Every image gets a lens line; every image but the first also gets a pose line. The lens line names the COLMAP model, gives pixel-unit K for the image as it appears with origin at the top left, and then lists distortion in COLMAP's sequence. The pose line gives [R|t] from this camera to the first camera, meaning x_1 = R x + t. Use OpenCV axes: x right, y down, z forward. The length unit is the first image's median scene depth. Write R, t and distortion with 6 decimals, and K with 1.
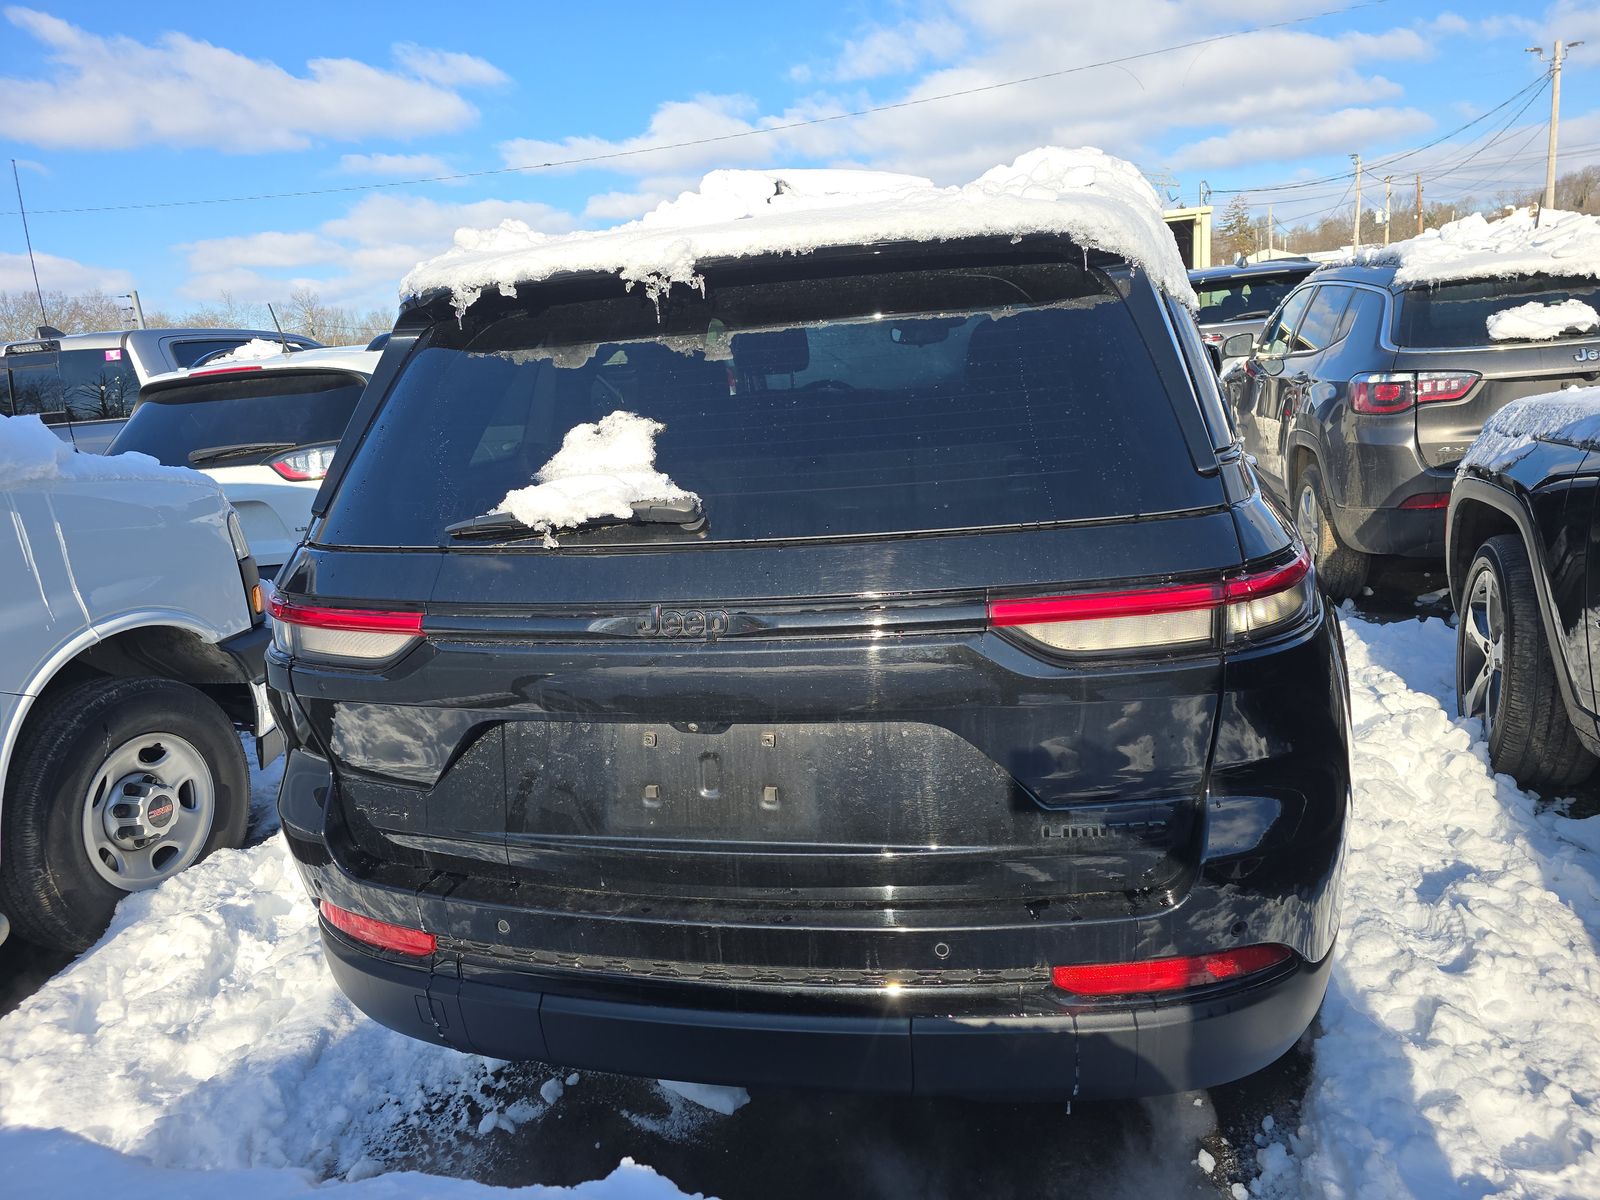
lens RADIAL K [[1100.4, 0, 798.6], [0, 1100.4, 652.1], [0, 0, 1]] dist [0.052715, -0.040273]
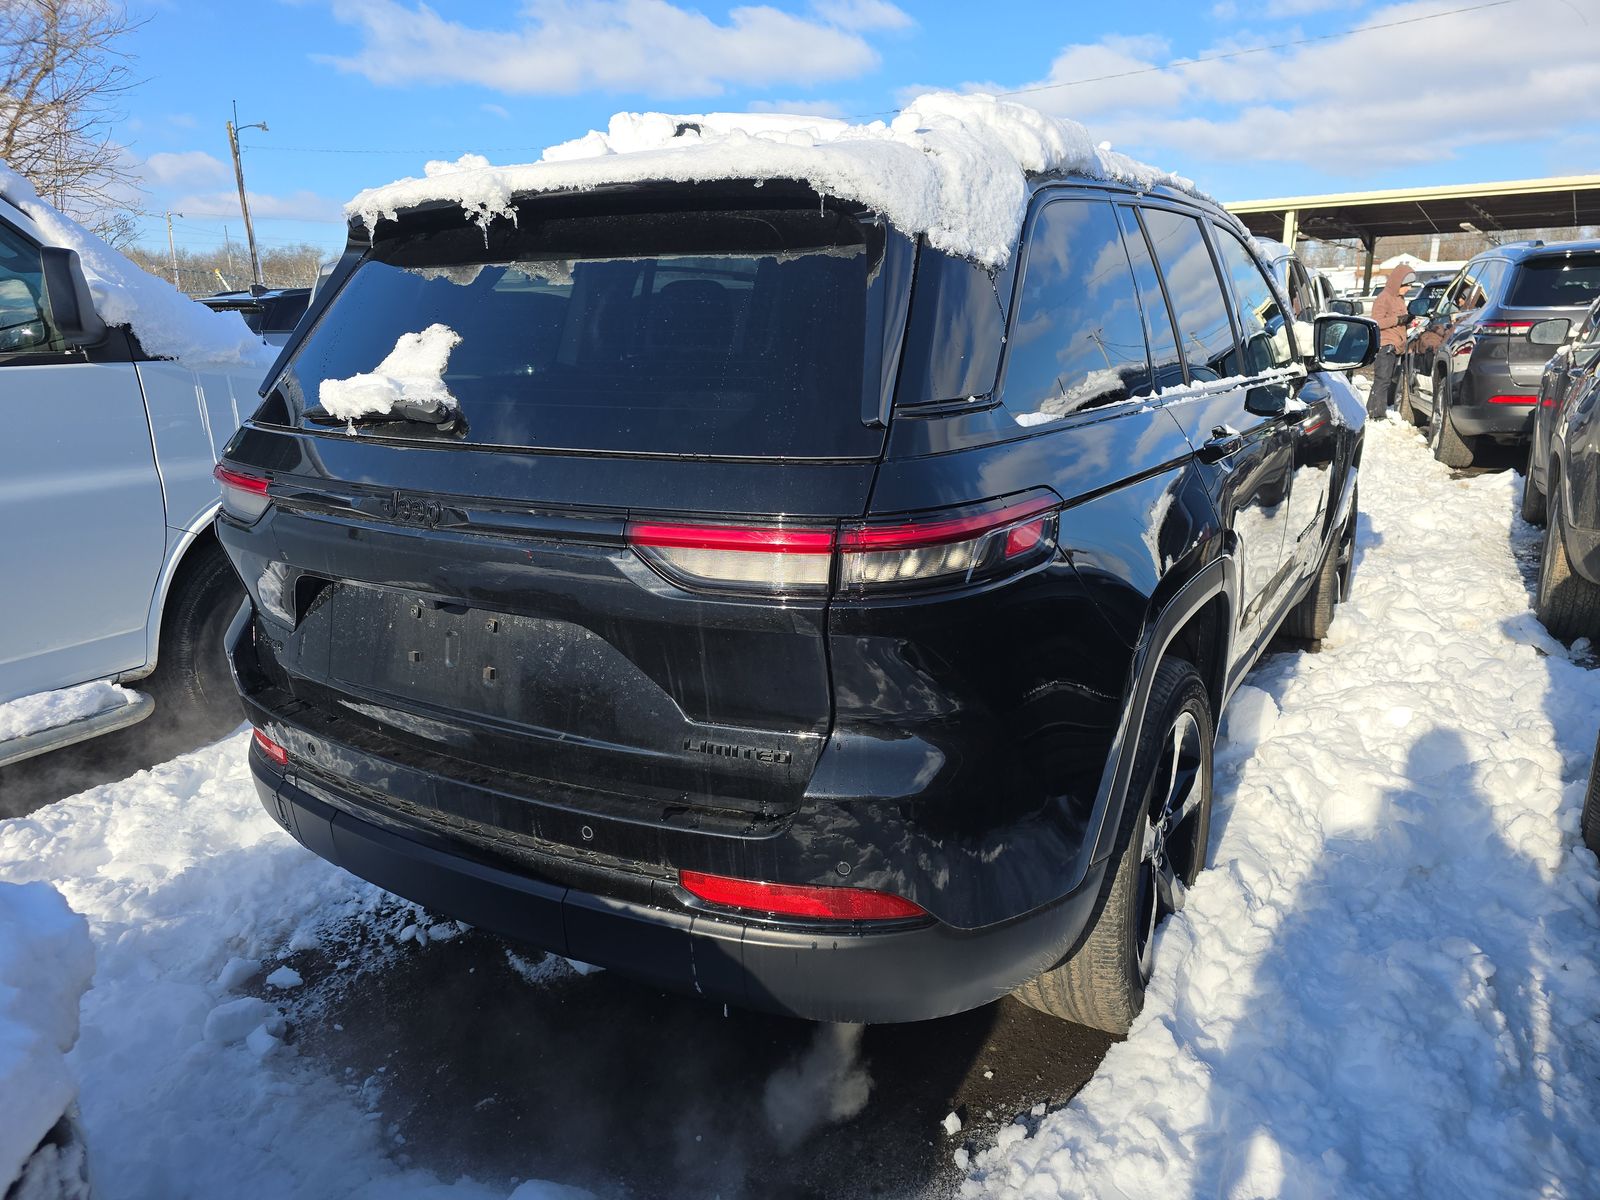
lens RADIAL K [[1096.8, 0, 803.8], [0, 1096.8, 662.4], [0, 0, 1]] dist [0.059928, -0.053565]
pose [[0.940311, 0.159661, -0.300538, 0.438516], [-0.145241, 0.986925, 0.069882, -0.005655], [0.307766, -0.022061, 0.951206, 0.012333]]
